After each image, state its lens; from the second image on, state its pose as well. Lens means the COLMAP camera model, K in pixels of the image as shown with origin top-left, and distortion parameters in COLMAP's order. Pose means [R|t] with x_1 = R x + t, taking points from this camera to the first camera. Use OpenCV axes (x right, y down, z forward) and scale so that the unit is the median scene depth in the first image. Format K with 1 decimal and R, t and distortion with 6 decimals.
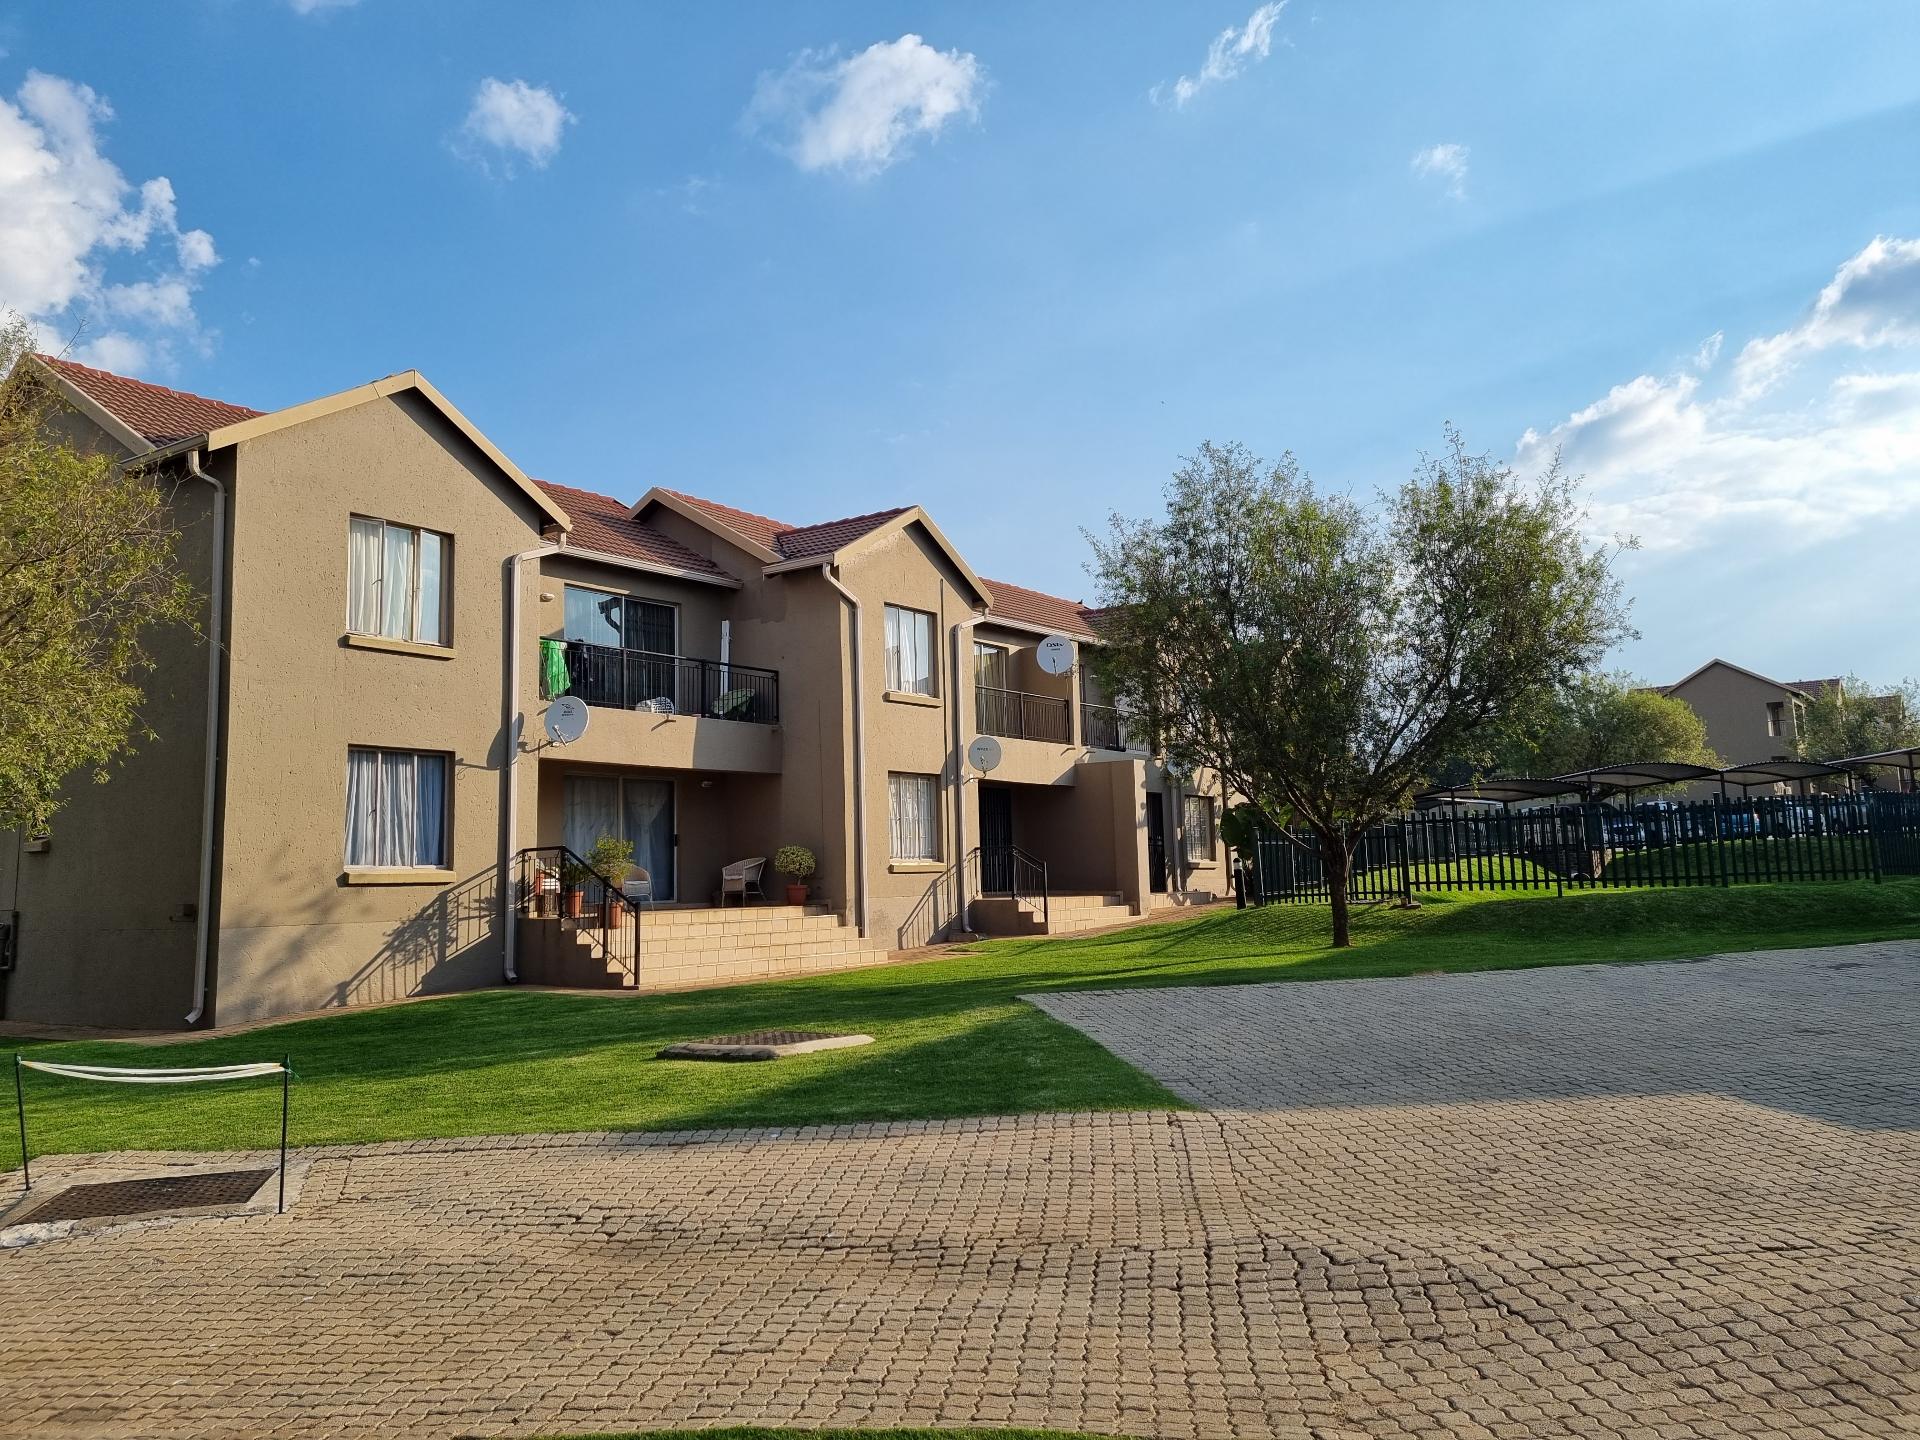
lens RADIAL K [[1478.0, 0, 960.0], [0, 1478.0, 720.0], [0, 0, 1]] dist [0.056451, -0.111278]
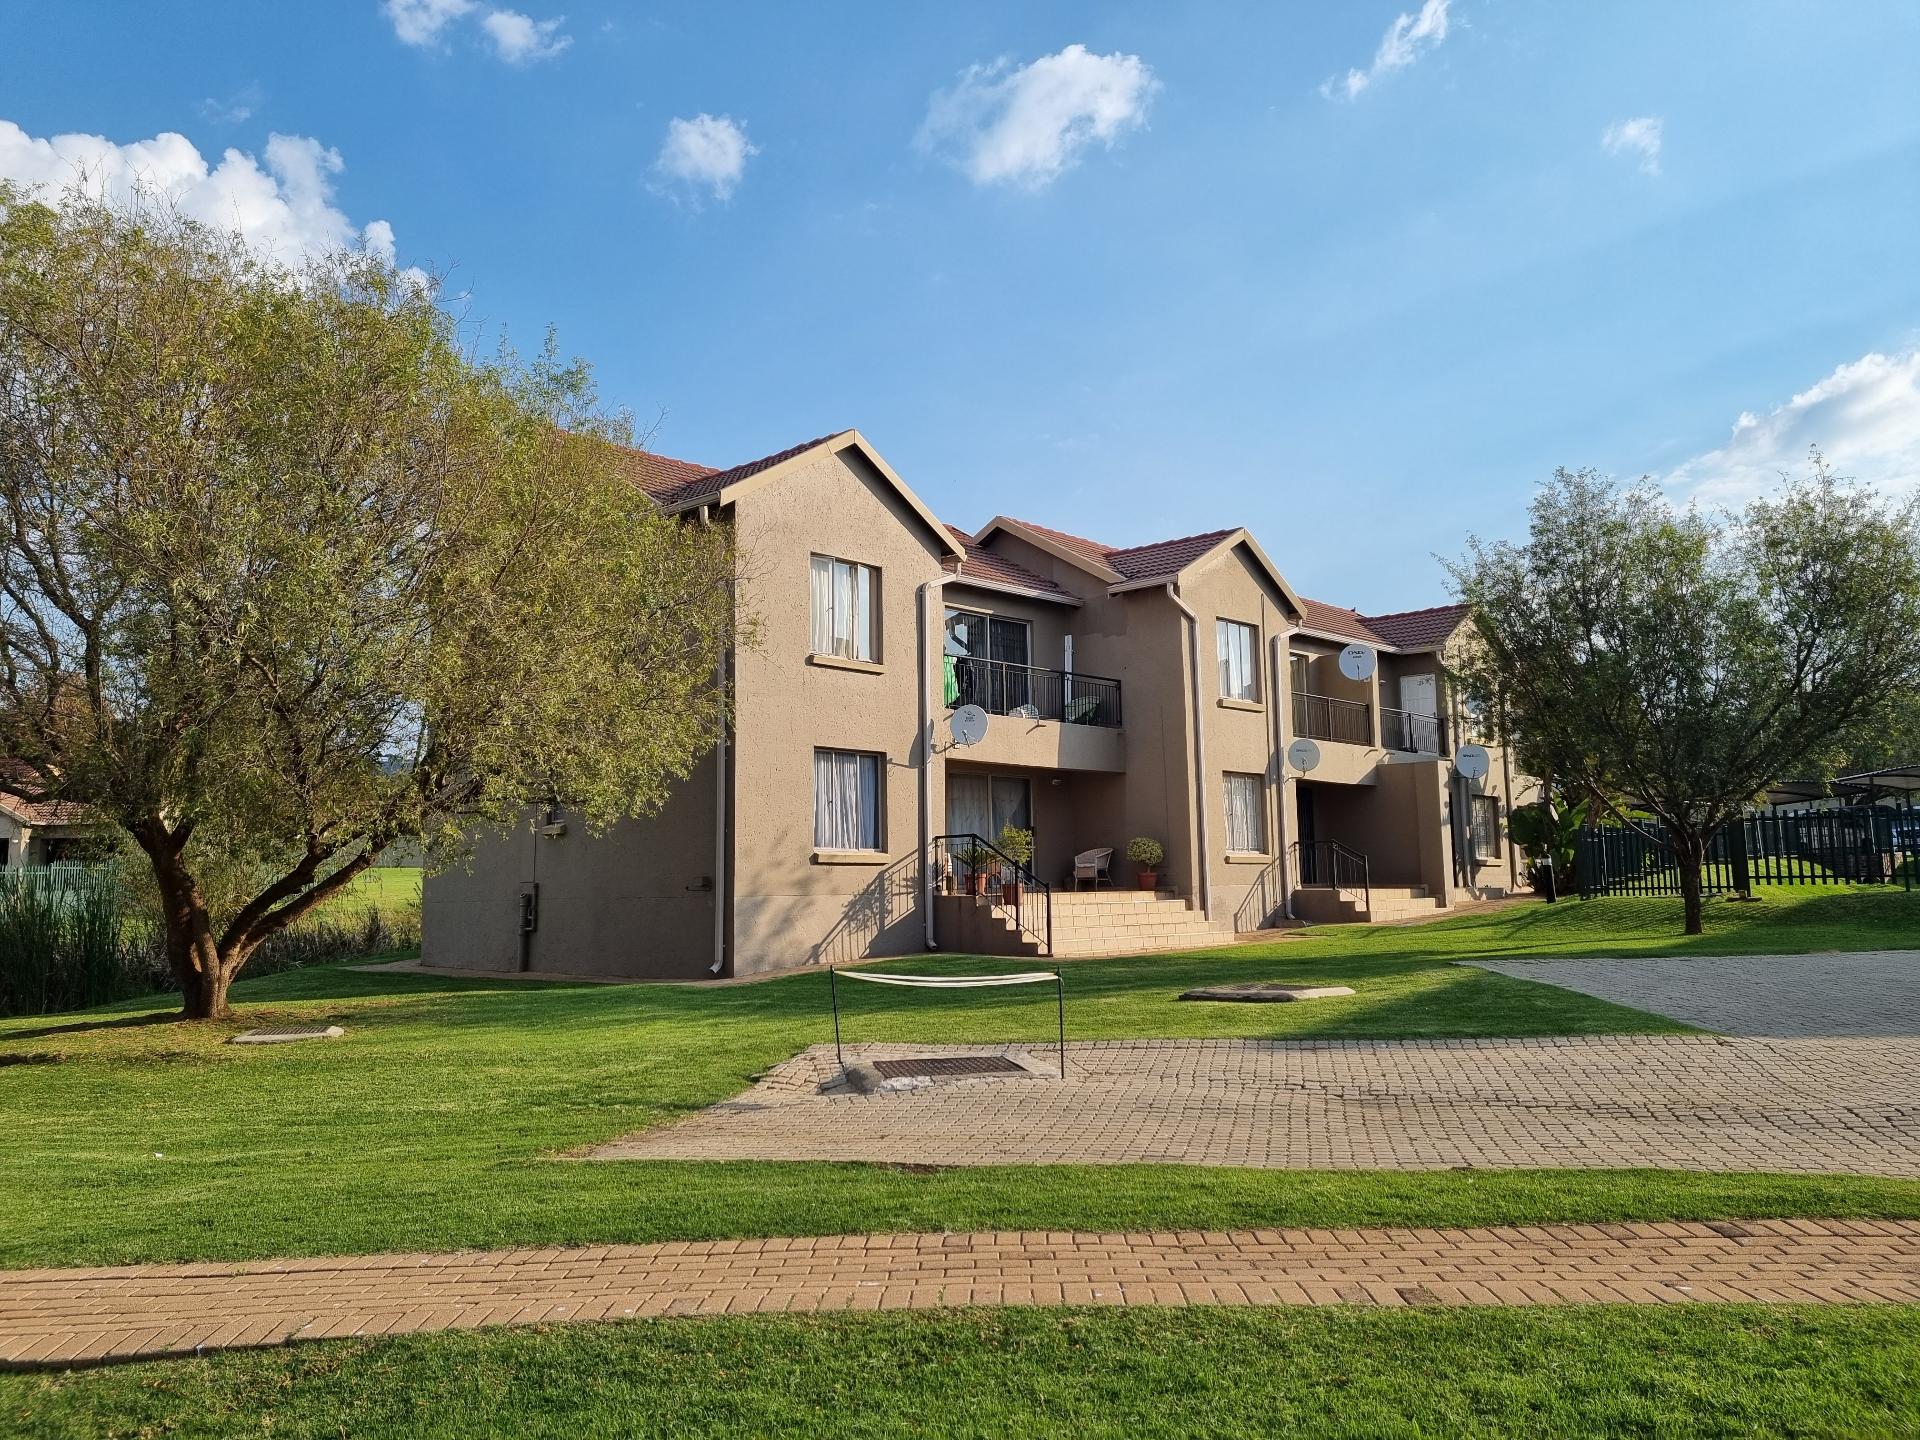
lens RADIAL K [[1462.2, 0, 897.2], [0, 1462.2, 726.6], [0, 0, 1]] dist [0.004351, -0.007317]
pose [[0.987478, -0.002474, -0.157738, -0.117262], [0.002873, 0.999993, 0.002302, -0.001393], [0.157732, -0.002727, 0.987478, -0.111499]]
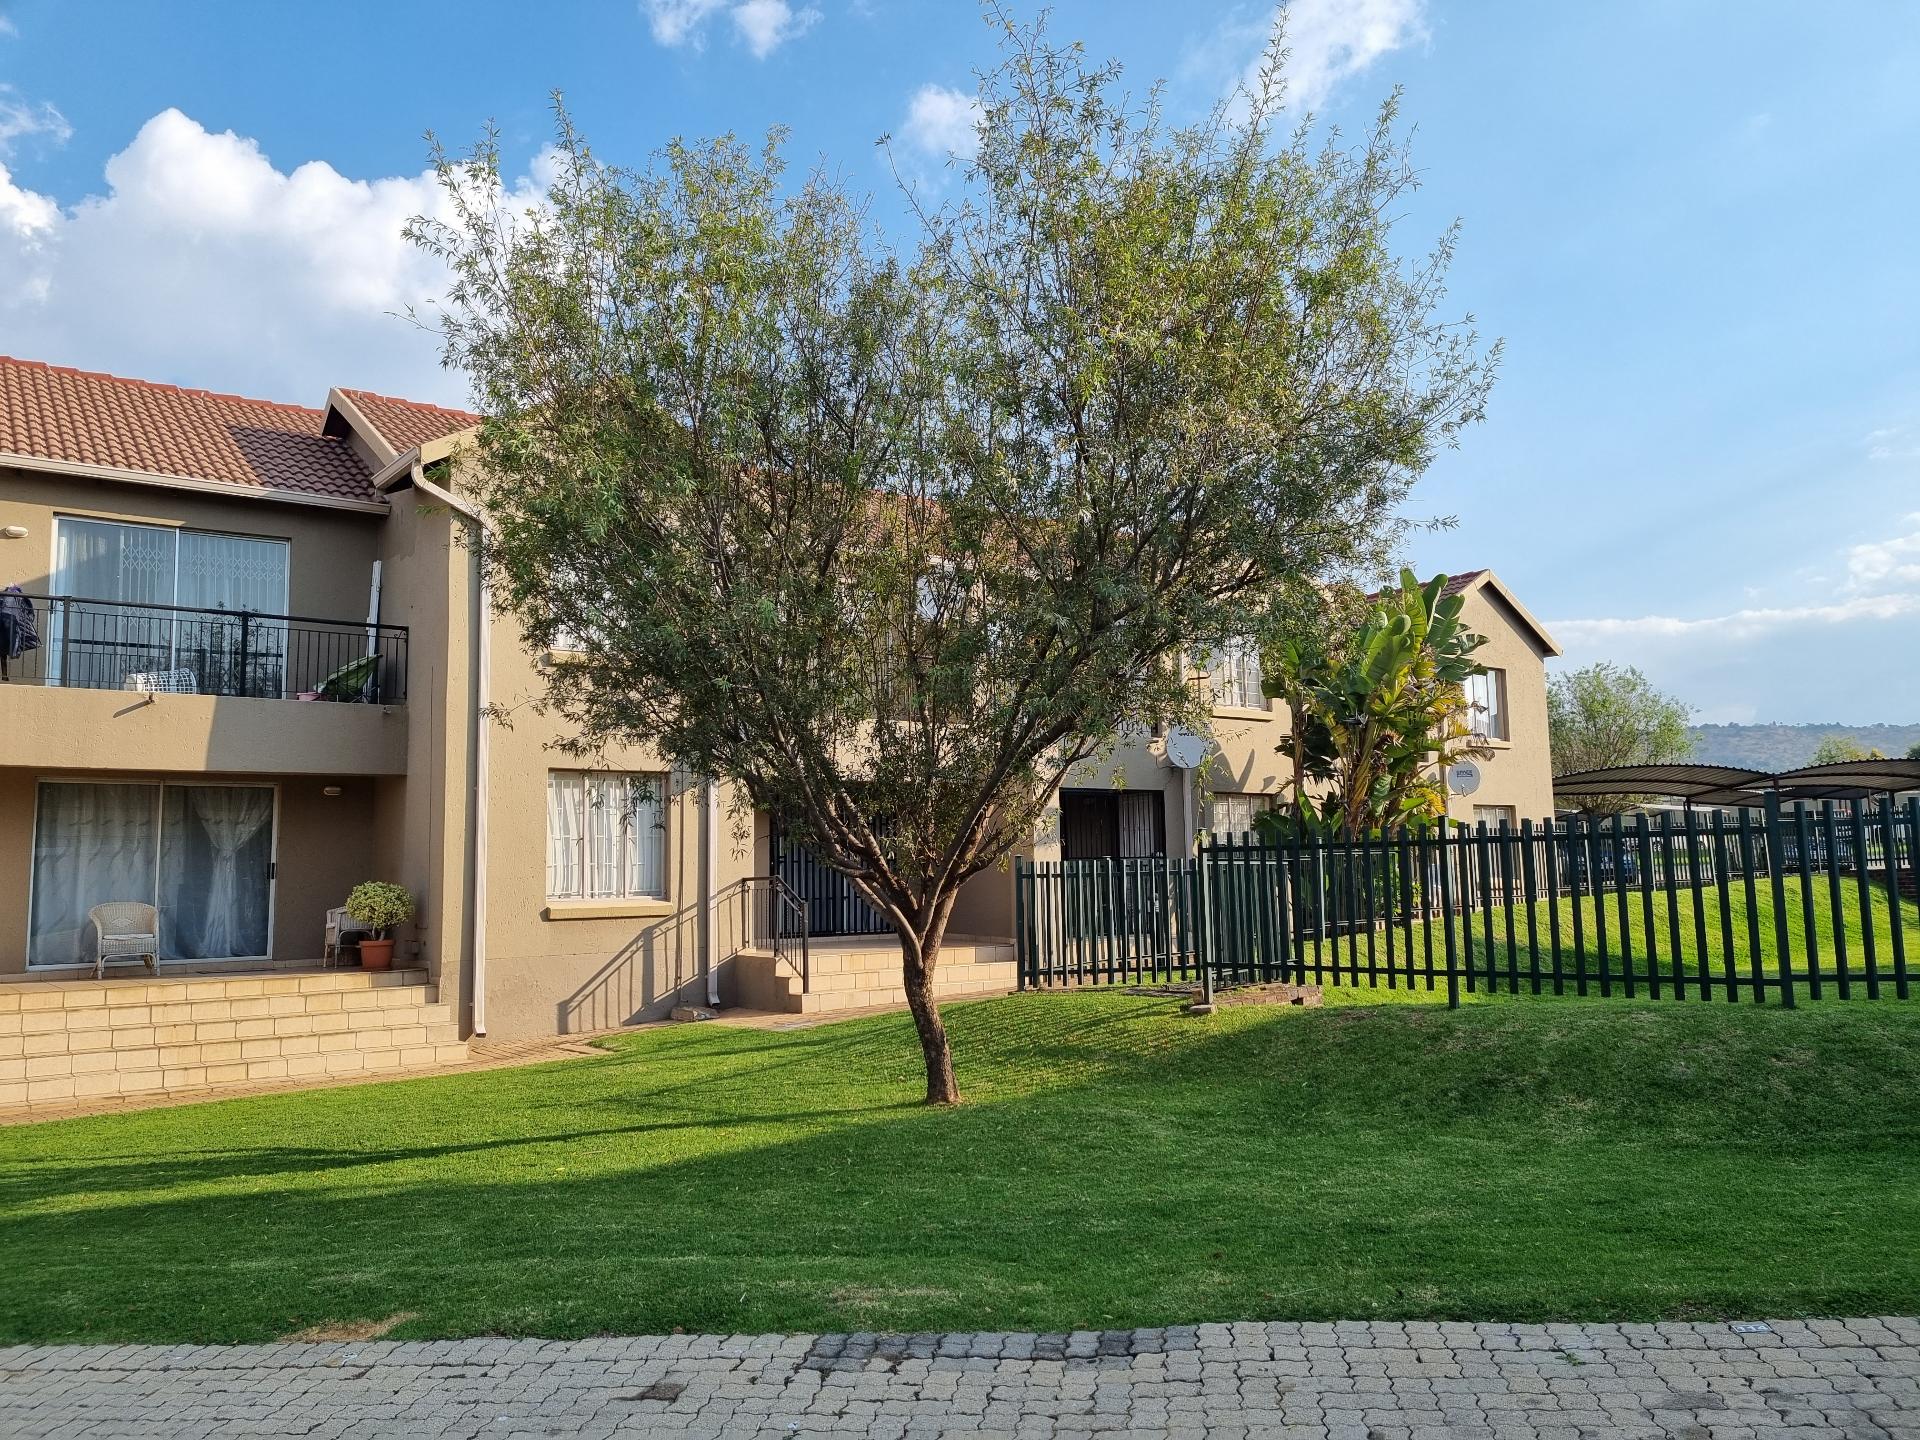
lens RADIAL K [[1506.3, 0, 948.1], [0, 1506.3, 733.0], [0, 0, 1]] dist [0.065169, -0.010118]
pose [[0.956063, -0.022832, -0.292270, 0.331446], [0.027629, 0.999543, 0.012293, 0.014765], [0.291856, -0.019828, 0.956257, 0.396362]]
